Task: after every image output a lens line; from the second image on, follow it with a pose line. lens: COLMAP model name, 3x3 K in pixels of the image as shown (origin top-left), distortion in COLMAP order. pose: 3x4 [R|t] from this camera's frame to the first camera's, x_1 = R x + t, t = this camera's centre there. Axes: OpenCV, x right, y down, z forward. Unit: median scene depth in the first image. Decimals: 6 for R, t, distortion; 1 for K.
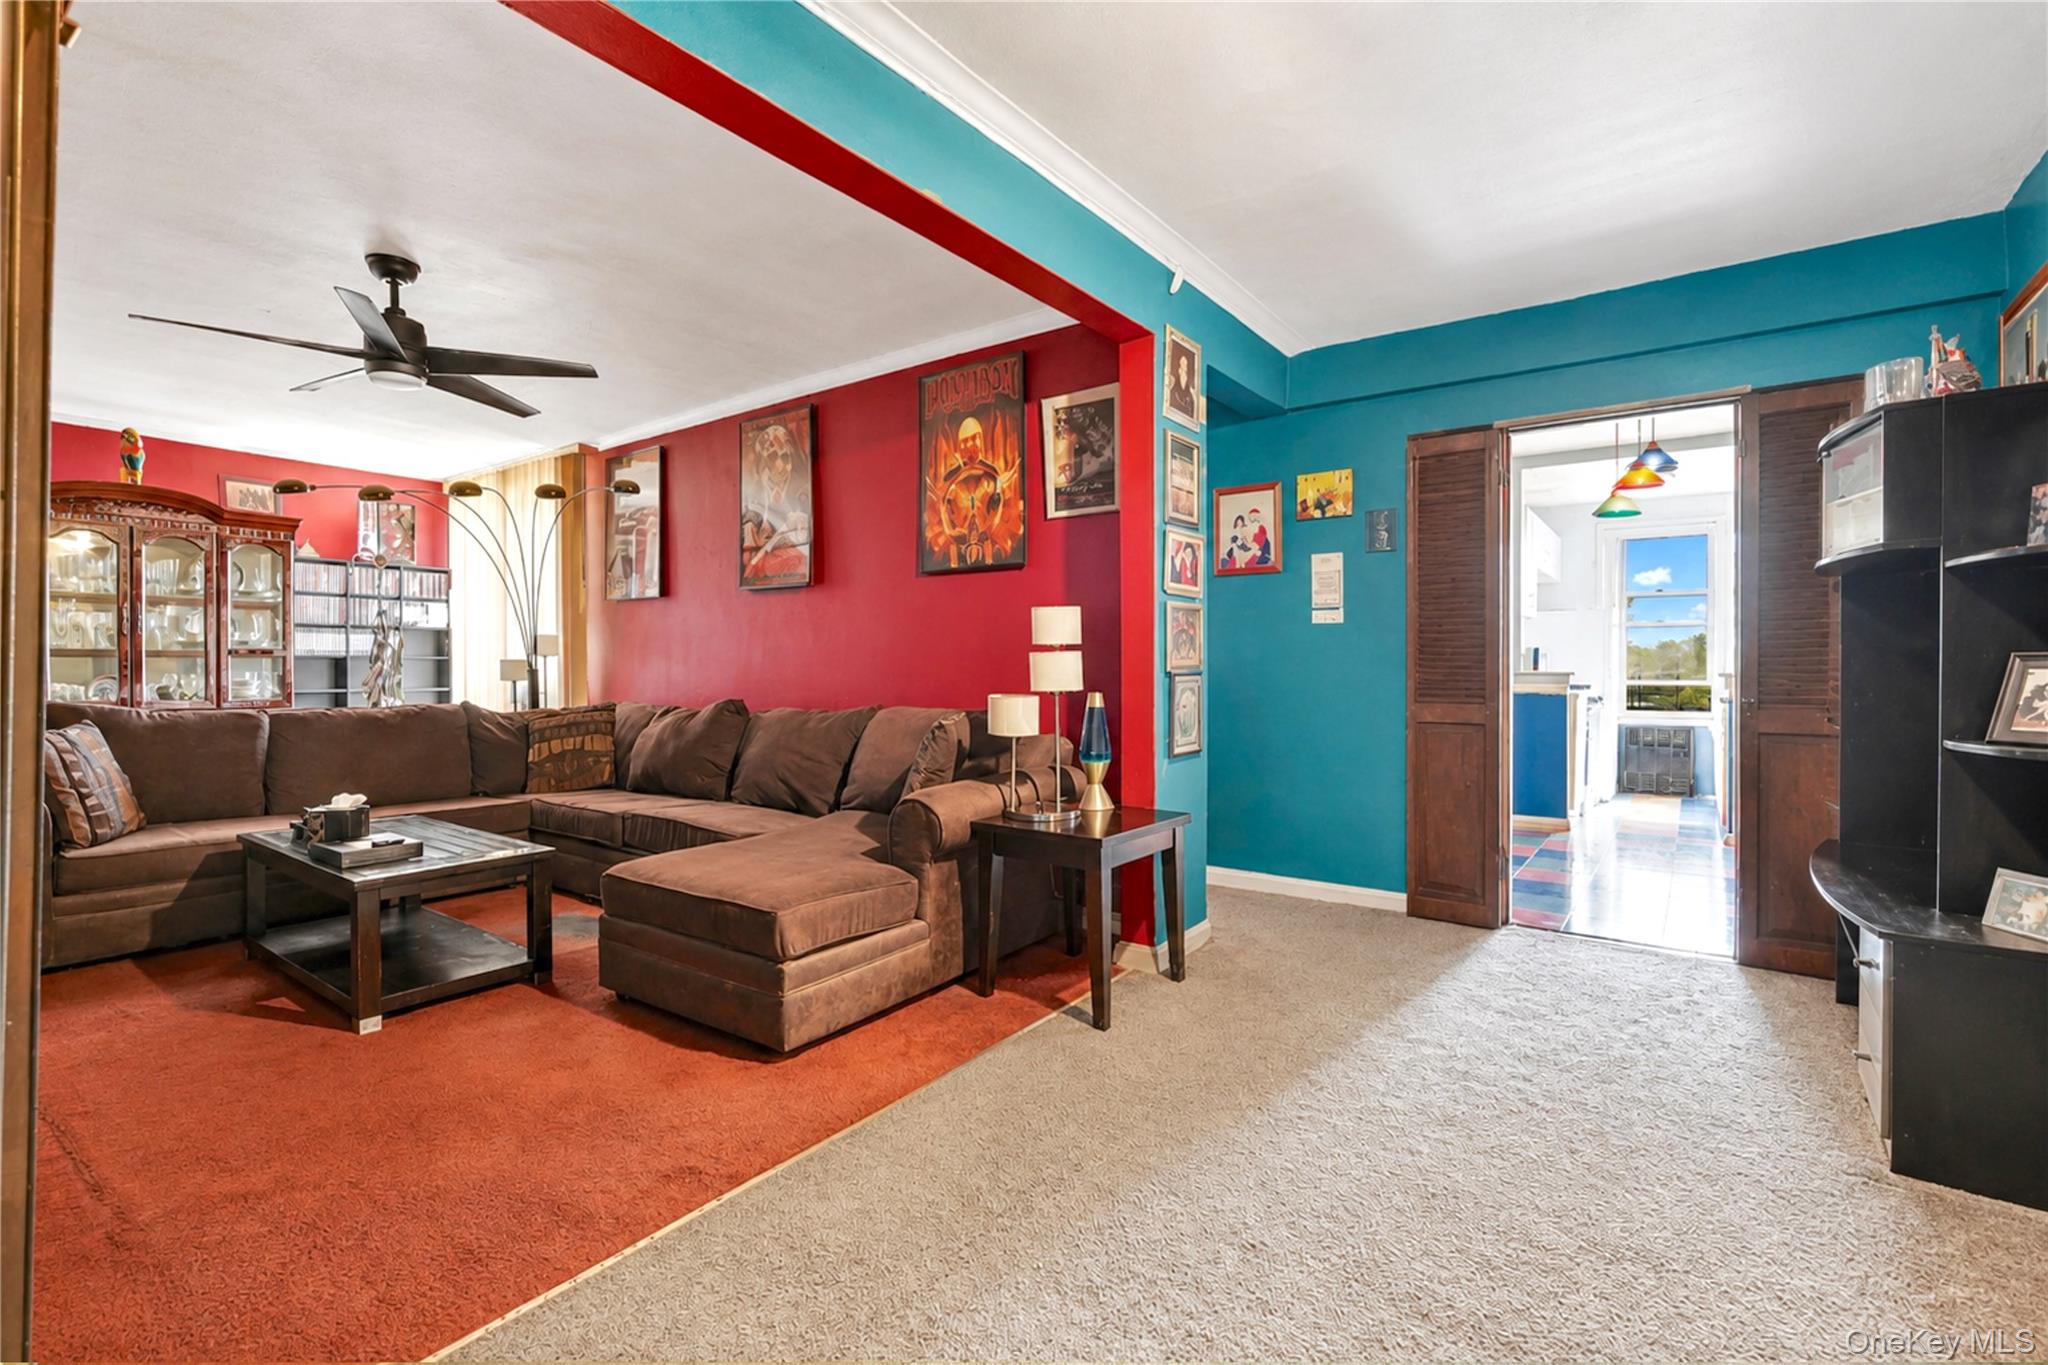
lens RADIAL K [[935.3, 0, 1023.2], [0, 935.3, 662.5], [0, 0, 1]] dist [-0.017450, -0.000036]
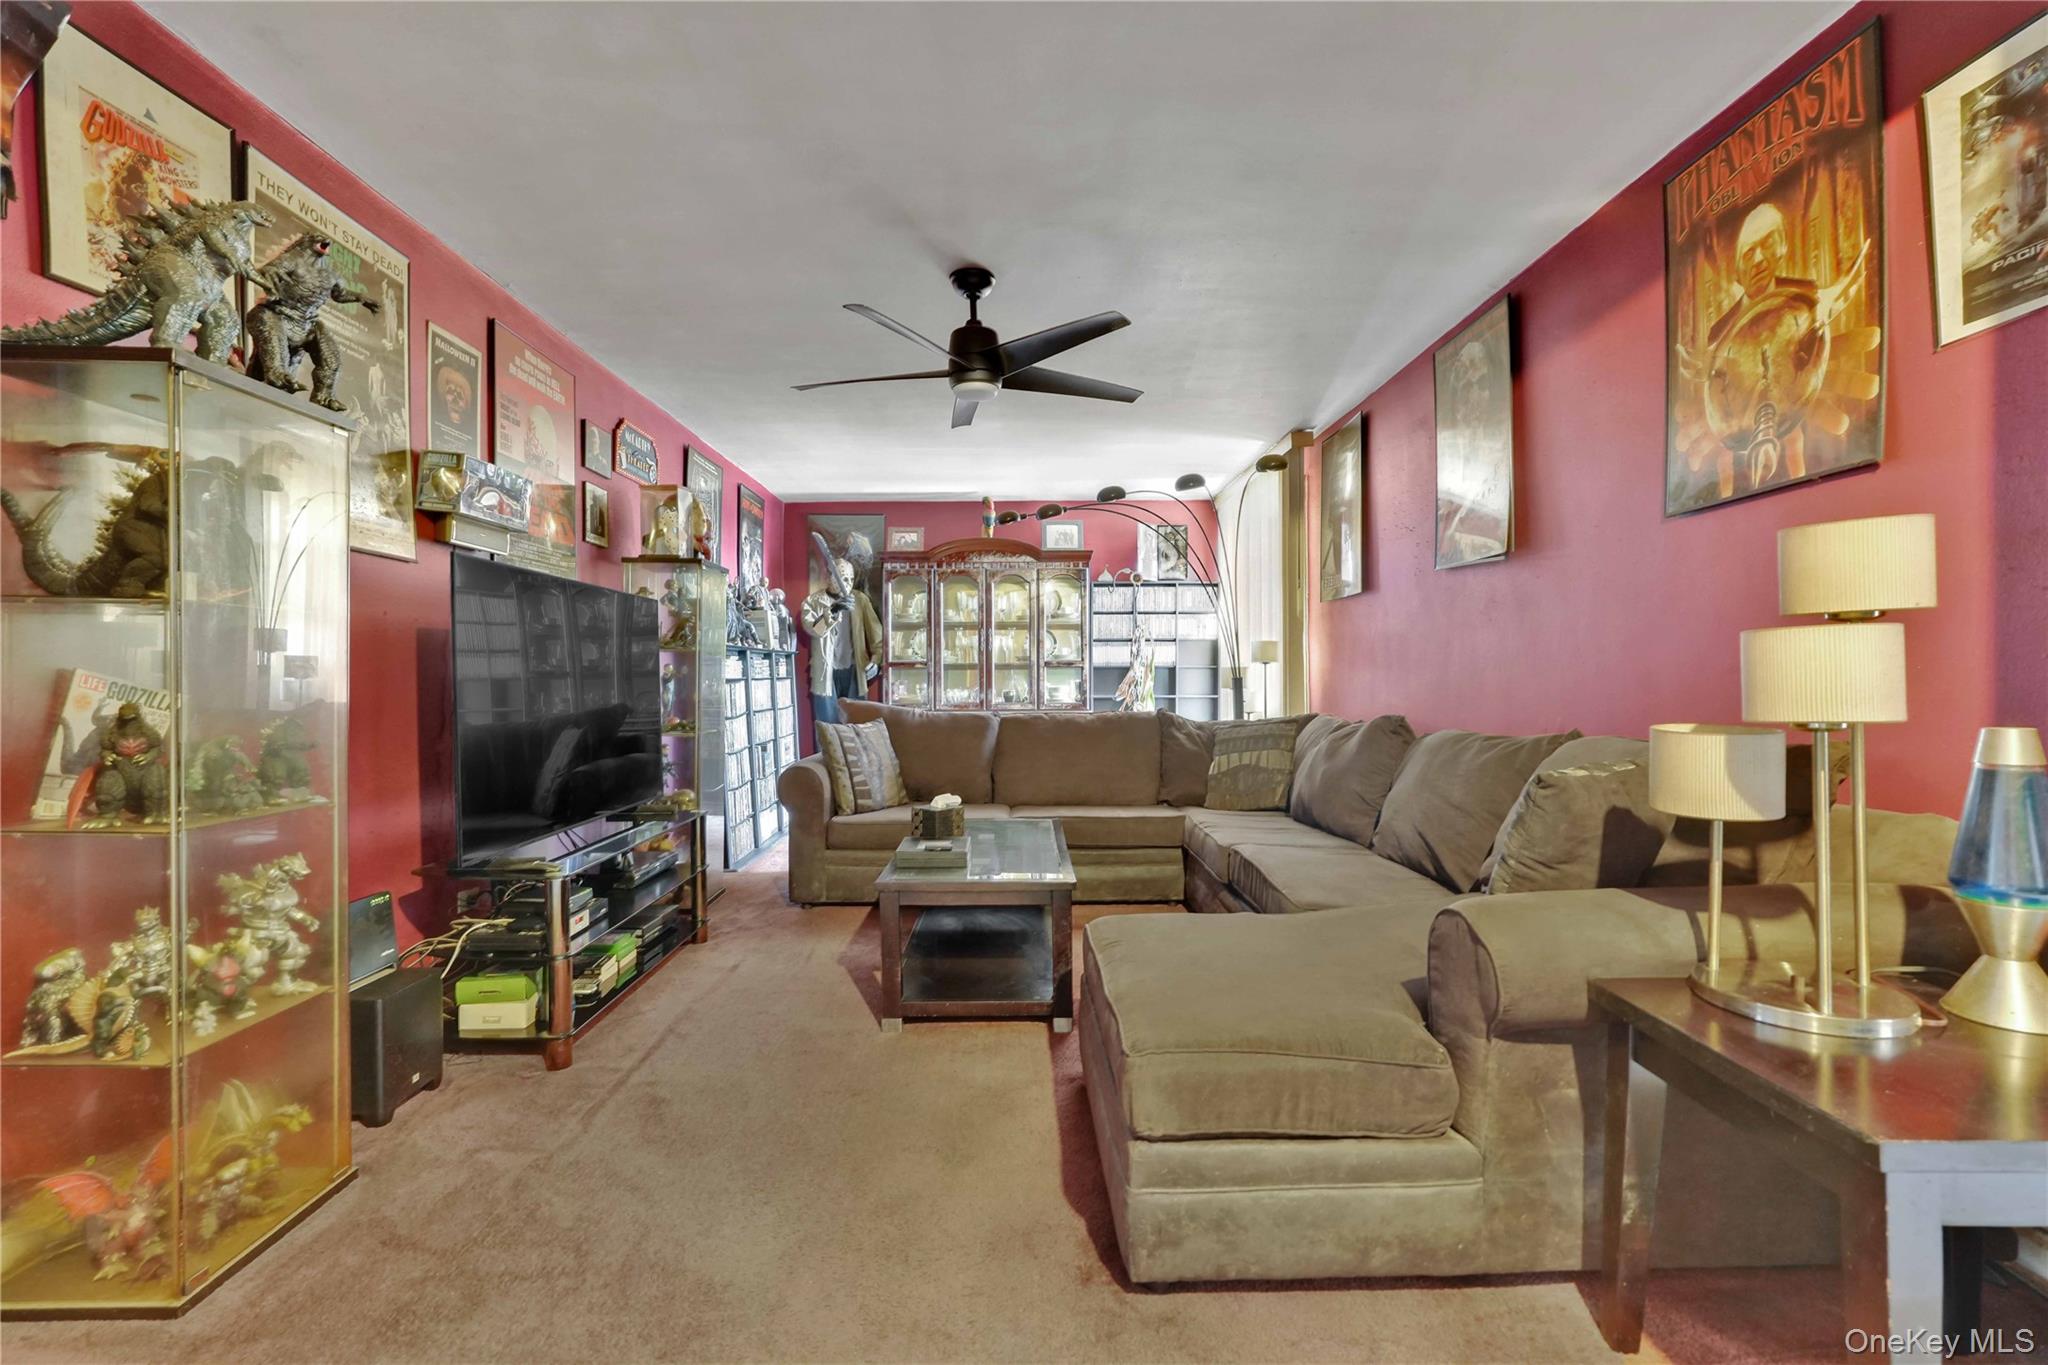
lens RADIAL K [[896.2, 0, 1009.4], [0, 896.2, 684.4], [0, 0, 1]] dist [-0.000476, 0.000742]
pose [[0.586888, 0.004611, -0.809655, 0.108770], [0.004863, 0.999946, 0.009220, 0.005953], [0.809653, -0.009349, 0.586834, 0.347594]]
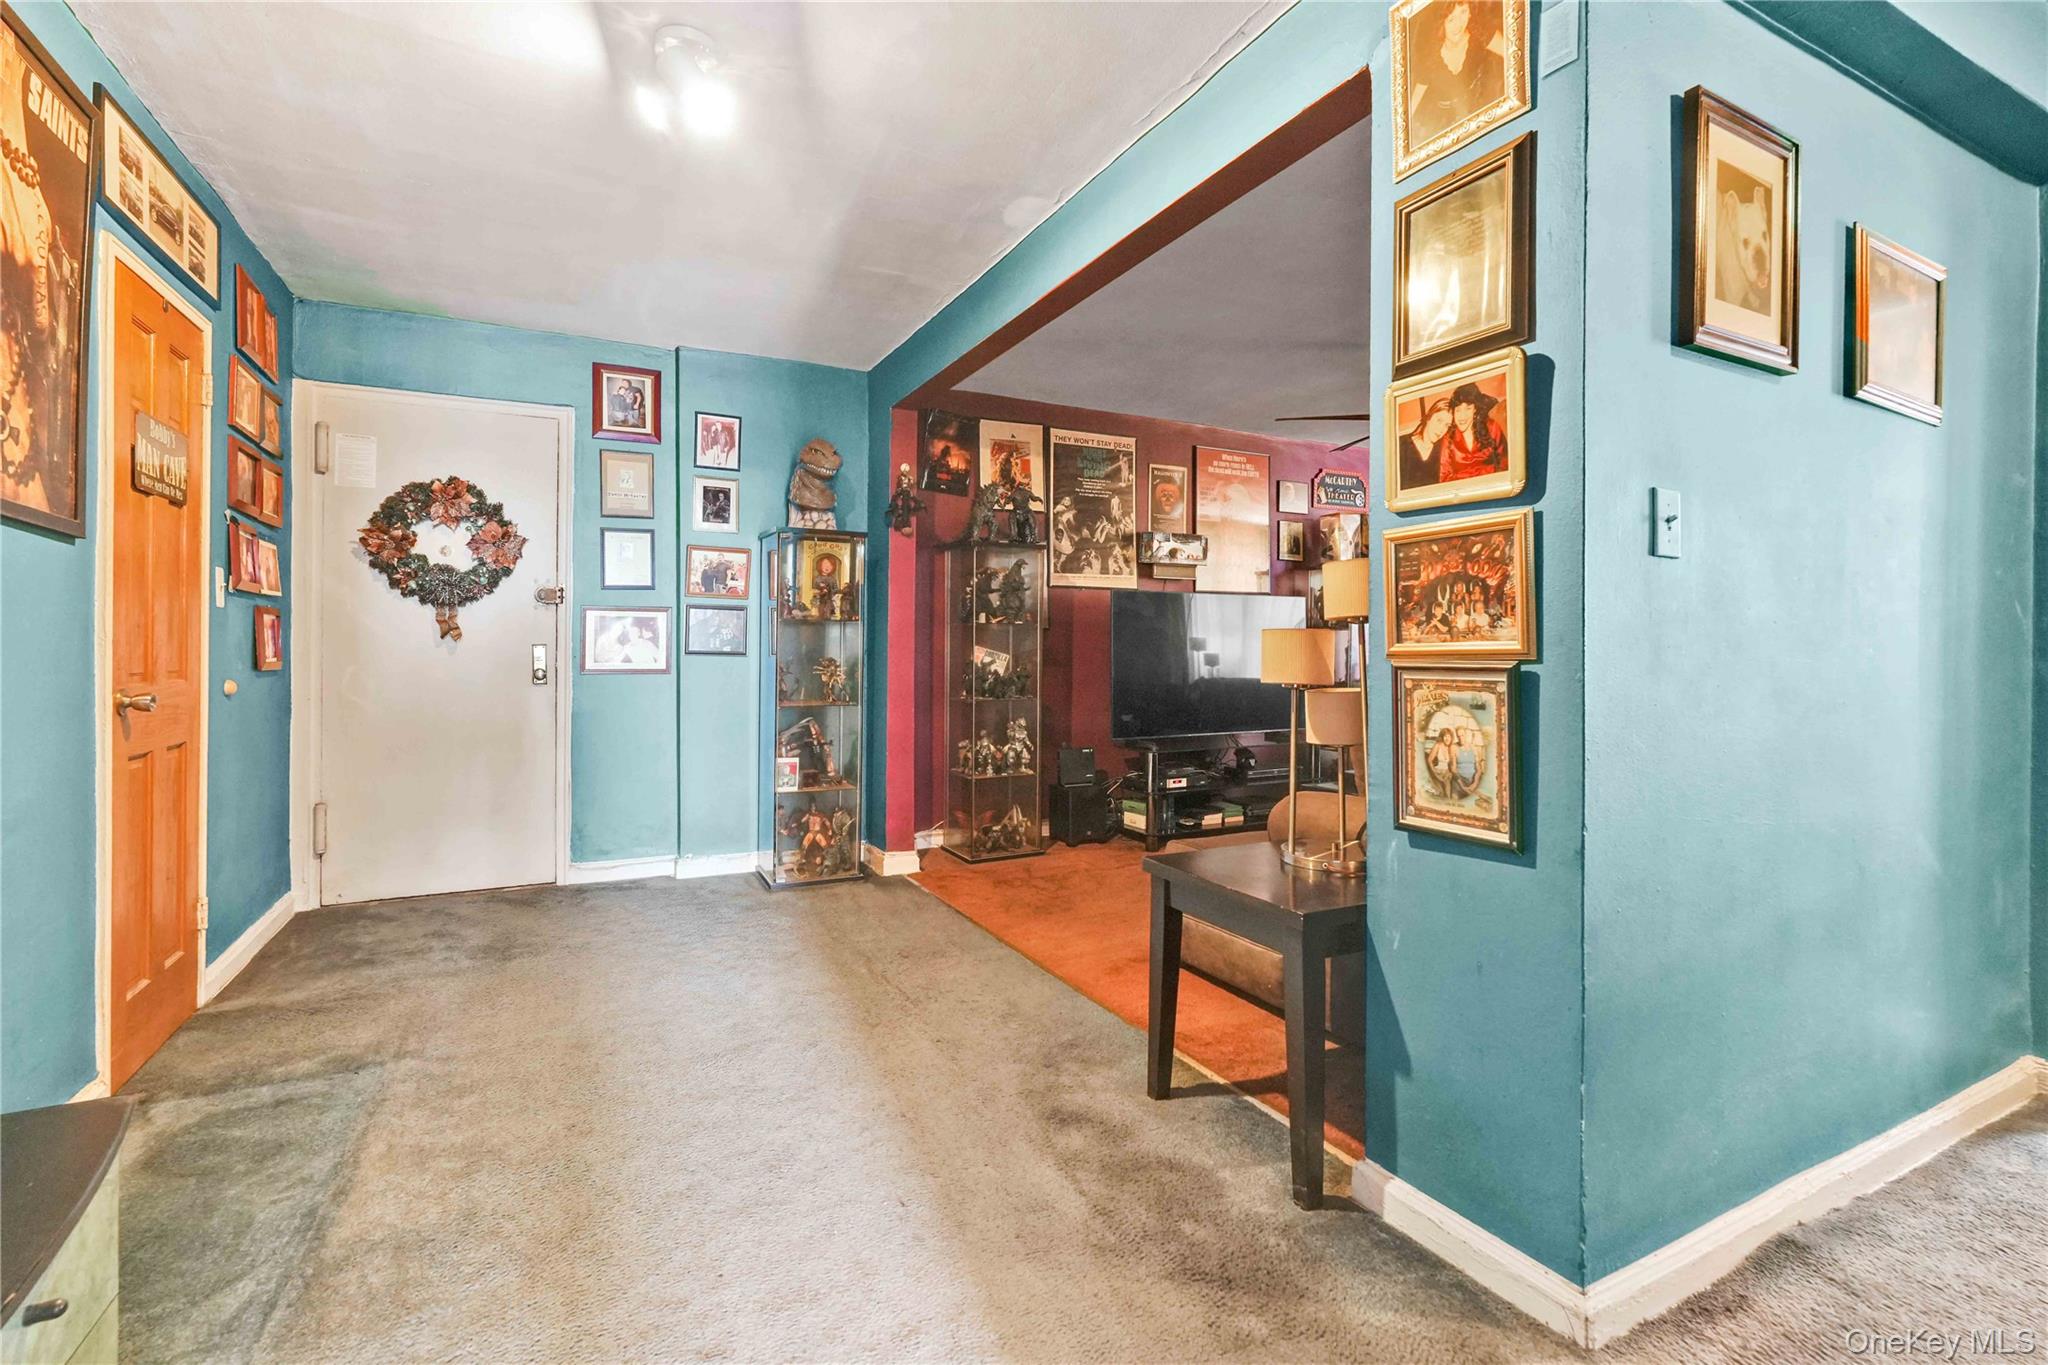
lens RADIAL K [[916.3, 0, 1026.9], [0, 916.3, 630.3], [0, 0, 1]] dist [-0.025088, 0.012383]
pose [[-0.462793, -0.016199, -0.886318, 0.557010], [-0.001319, 0.999844, -0.017585, 0.001653], [0.886465, -0.006969, -0.462743, 0.844492]]
